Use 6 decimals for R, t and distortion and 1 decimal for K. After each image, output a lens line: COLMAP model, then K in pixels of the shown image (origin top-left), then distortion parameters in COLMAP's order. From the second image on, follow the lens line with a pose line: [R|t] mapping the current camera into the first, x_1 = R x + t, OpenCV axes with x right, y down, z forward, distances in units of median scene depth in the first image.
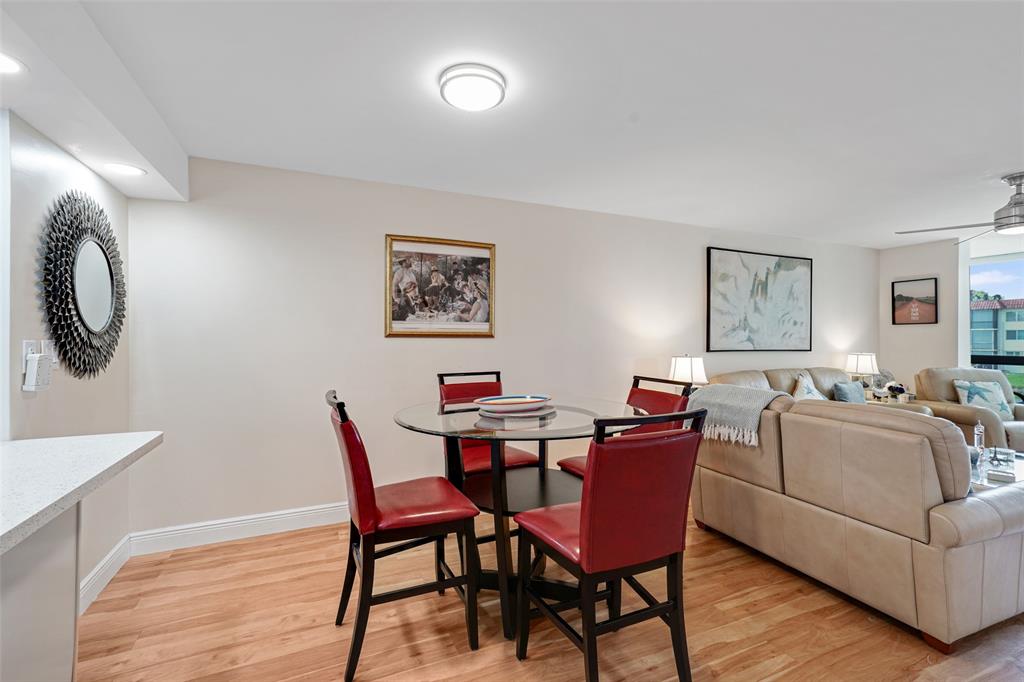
lens RADIAL K [[478.4, 0, 509.9], [0, 478.4, 333.6], [0, 0, 1]] dist [0.017389, 0.001312]
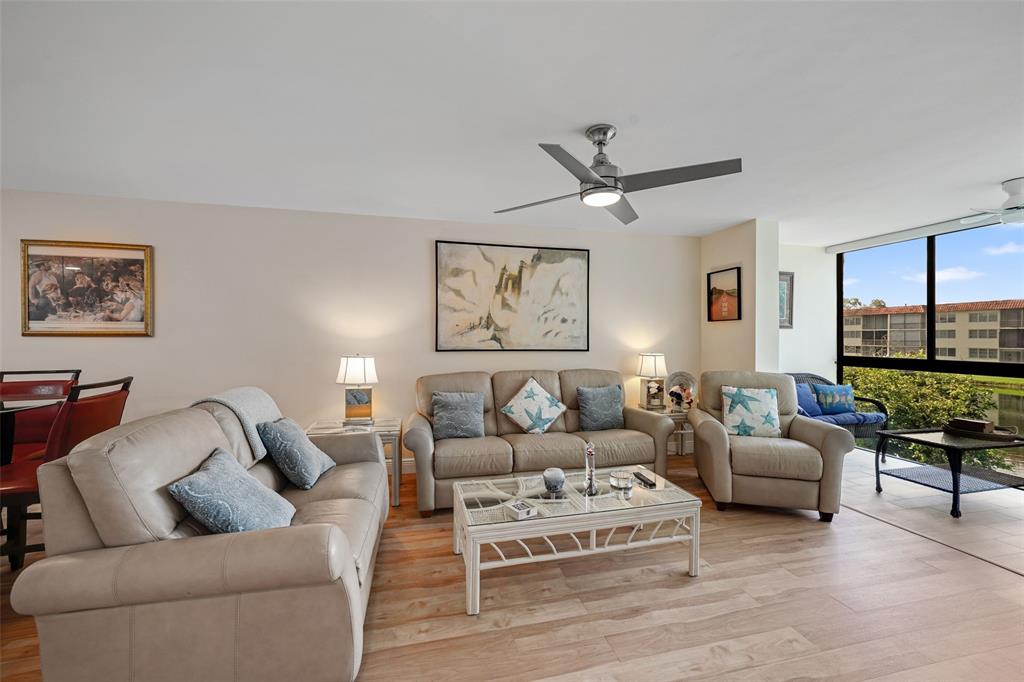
lens RADIAL K [[420.0, 0, 516.1], [0, 420.0, 337.8], [0, 0, 1]] dist [0.001526, 0.001048]
pose [[0.979902, -0.001080, -0.199476, 0.726668], [0.002902, 0.999957, 0.008844, 0.004258], [0.199458, -0.009245, 0.979863, 0.215025]]
